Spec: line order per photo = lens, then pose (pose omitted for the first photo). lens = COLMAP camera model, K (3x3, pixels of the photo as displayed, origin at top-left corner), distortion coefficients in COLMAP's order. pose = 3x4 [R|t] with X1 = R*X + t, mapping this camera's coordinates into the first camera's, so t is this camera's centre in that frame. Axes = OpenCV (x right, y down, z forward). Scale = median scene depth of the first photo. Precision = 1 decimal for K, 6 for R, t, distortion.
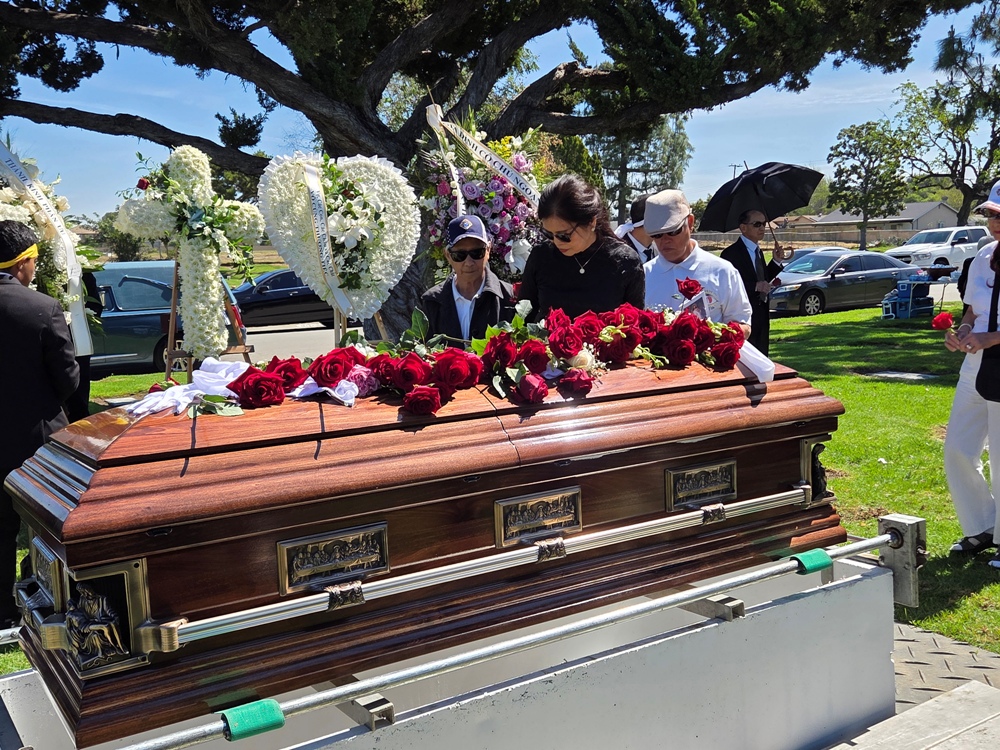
lens RADIAL K [[1009.4, 0, 499.0], [0, 1009.4, 386.0], [0, 0, 1]] dist [0.105896, -0.141993]
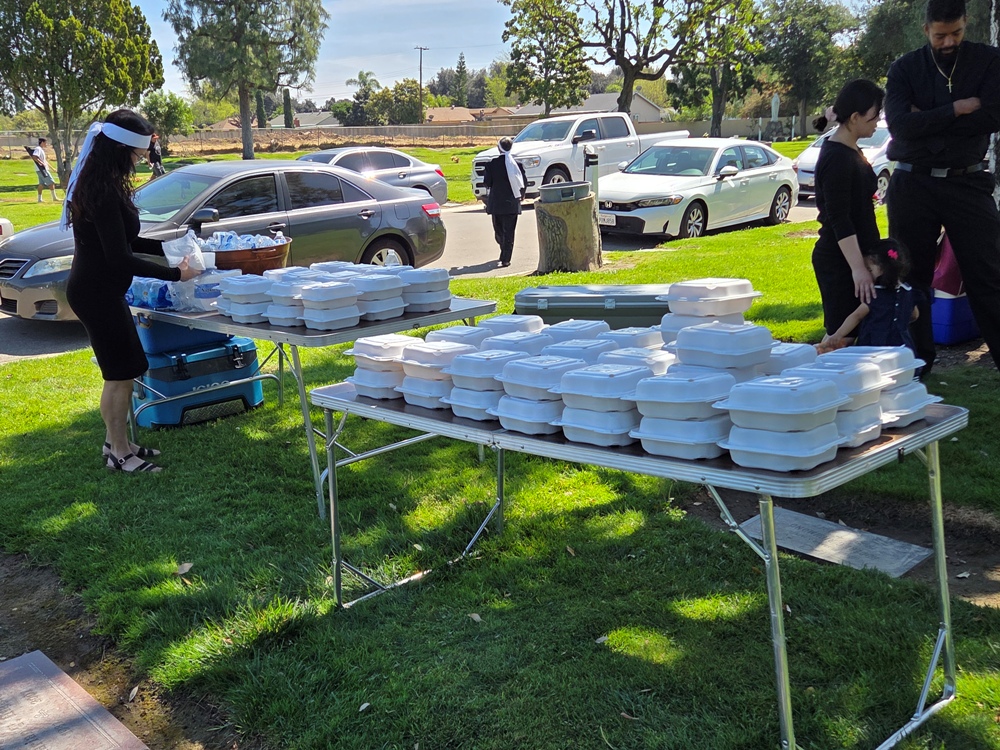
lens RADIAL K [[1009.4, 0, 499.0], [0, 1009.4, 386.0], [0, 0, 1]] dist [0.105896, -0.141993]
pose [[0.967094, -0.069344, 0.244789, 0.090082], [0.044719, 0.993491, 0.104764, -0.021712], [-0.250460, -0.090370, 0.963900, 0.152559]]
